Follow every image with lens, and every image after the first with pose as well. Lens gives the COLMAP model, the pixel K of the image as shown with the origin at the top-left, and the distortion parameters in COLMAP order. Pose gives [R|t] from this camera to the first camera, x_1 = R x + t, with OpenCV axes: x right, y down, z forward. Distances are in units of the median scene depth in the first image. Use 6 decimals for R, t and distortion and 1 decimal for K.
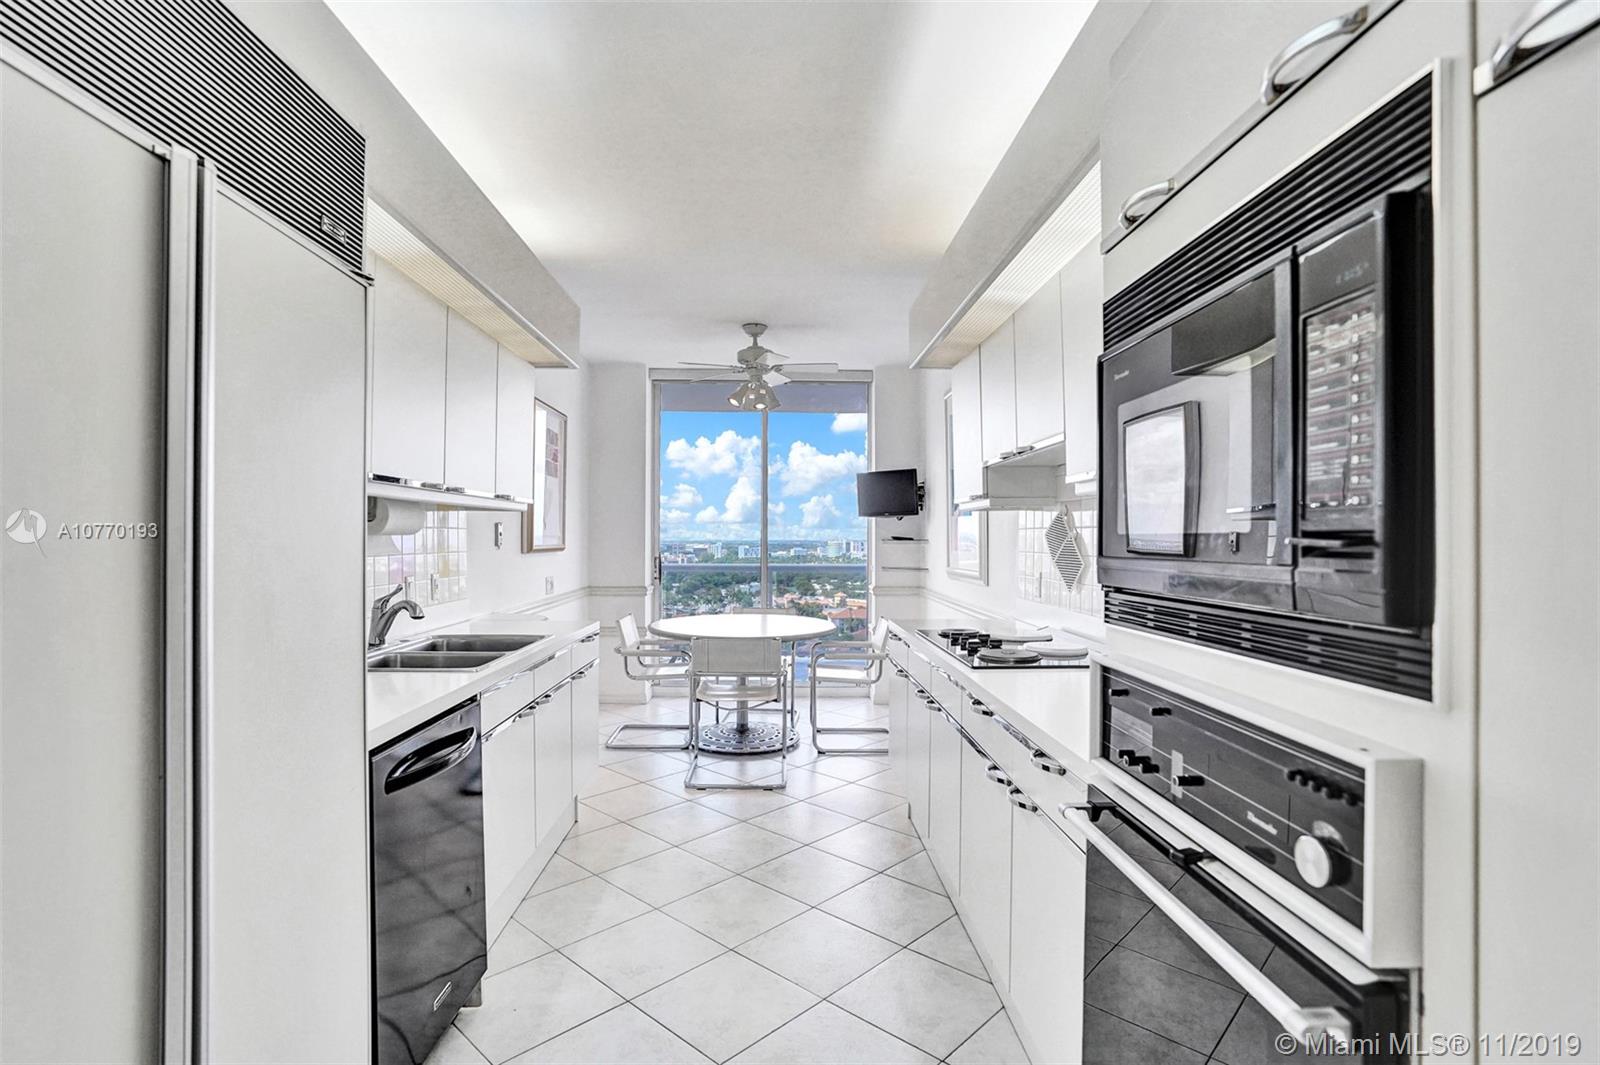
lens RADIAL K [[802.0, 0, 797.3], [0, 802.0, 529.7], [0, 0, 1]] dist [-0.004818, 0.000495]
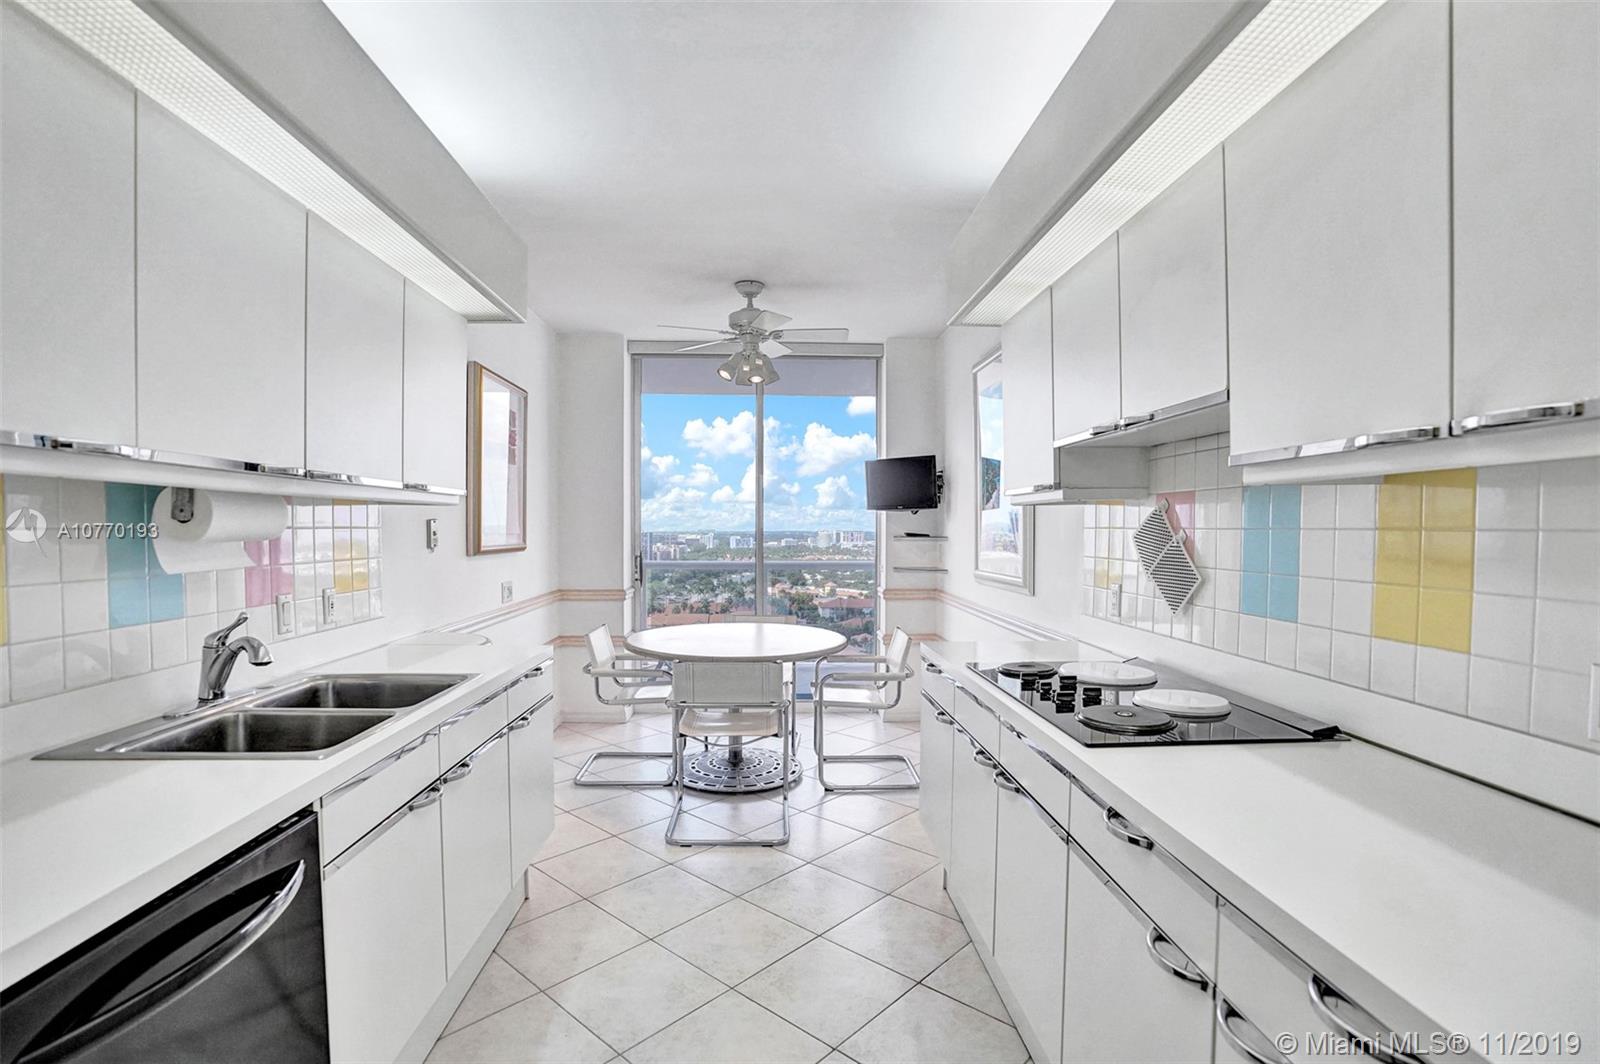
lens RADIAL K [[802.0, 0, 799.3], [0, 802.0, 535.6], [0, 0, 1]] dist [-0.004818, 0.000495]
pose [[0.999904, -0.000192, 0.013822, -0.014445], [-0.000071, 0.999818, 0.019058, -0.006996], [-0.013823, -0.019058, 0.999723, 0.176909]]
